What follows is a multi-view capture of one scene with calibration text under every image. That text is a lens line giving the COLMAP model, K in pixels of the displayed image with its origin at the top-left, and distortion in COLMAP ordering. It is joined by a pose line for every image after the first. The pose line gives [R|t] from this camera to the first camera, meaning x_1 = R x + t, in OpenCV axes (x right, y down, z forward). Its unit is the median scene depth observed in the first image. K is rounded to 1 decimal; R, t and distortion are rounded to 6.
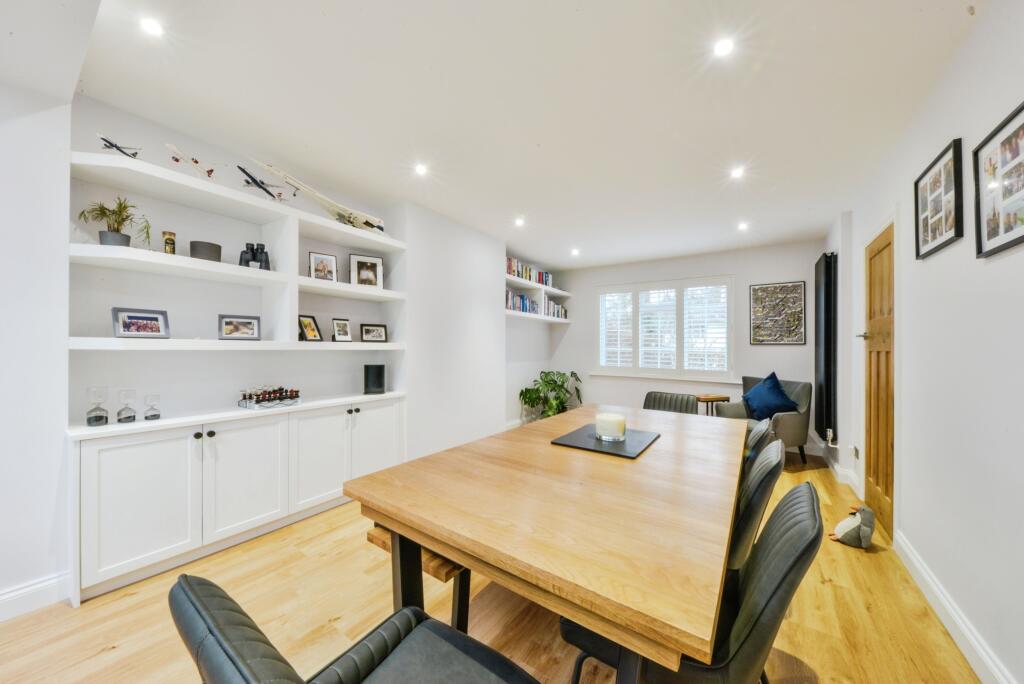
lens RADIAL K [[352.8, 0, 513.3], [0, 352.8, 345.4], [0, 0, 1]] dist [0.000422, -0.000035]
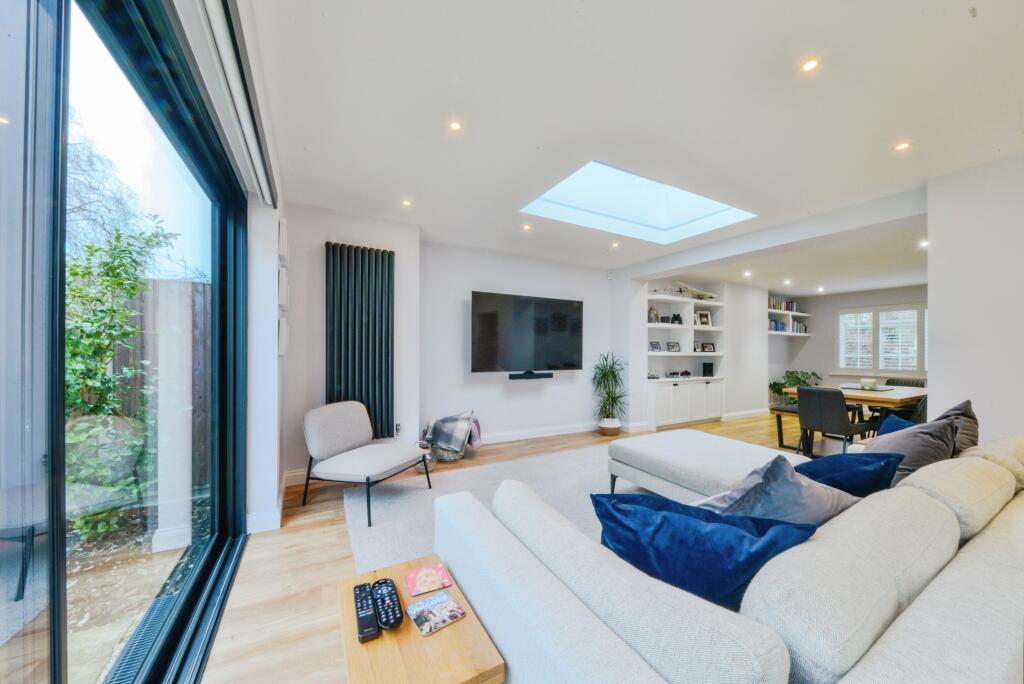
lens RADIAL K [[355.9, 0, 508.0], [0, 355.9, 353.8], [0, 0, 1]] dist [0.000384, 0.000002]
pose [[0.896128, -0.001920, -0.443792, -0.391839], [0.004392, 0.999980, 0.004542, -0.009407], [0.443774, -0.006020, 0.896118, -1.065664]]
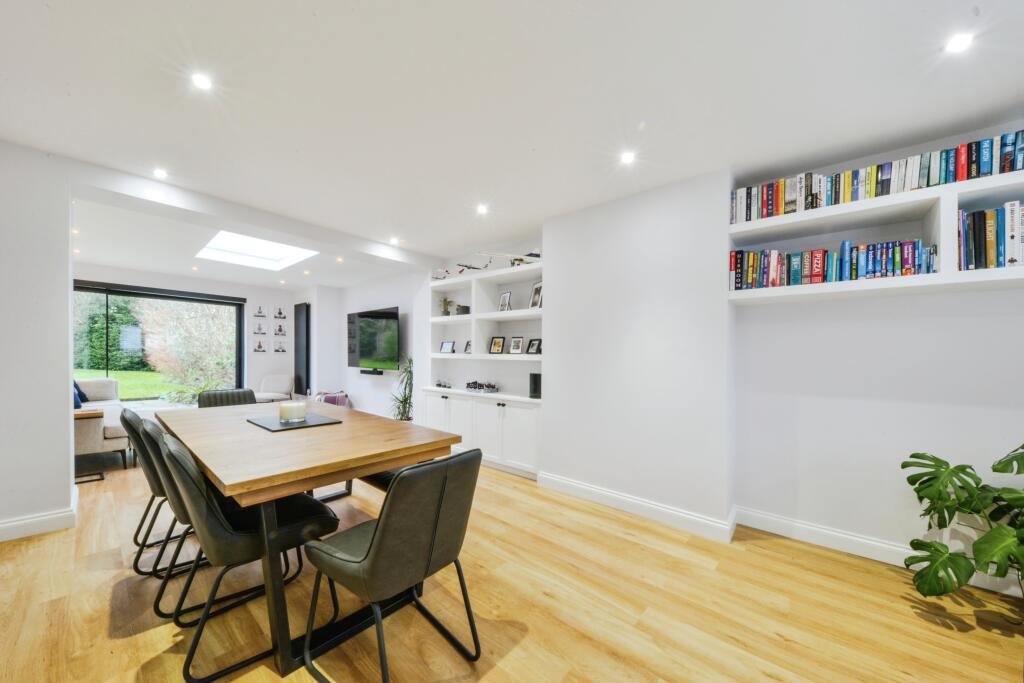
lens RADIAL K [[361.5, 0, 517.0], [0, 361.5, 367.8], [0, 0, 1]] dist [-0.000504, -0.000105]
pose [[-0.097817, 0.016016, -0.995076, 0.612777], [-0.018642, 0.999666, 0.017922, 0.011768], [0.995030, 0.020303, -0.097486, 0.796522]]
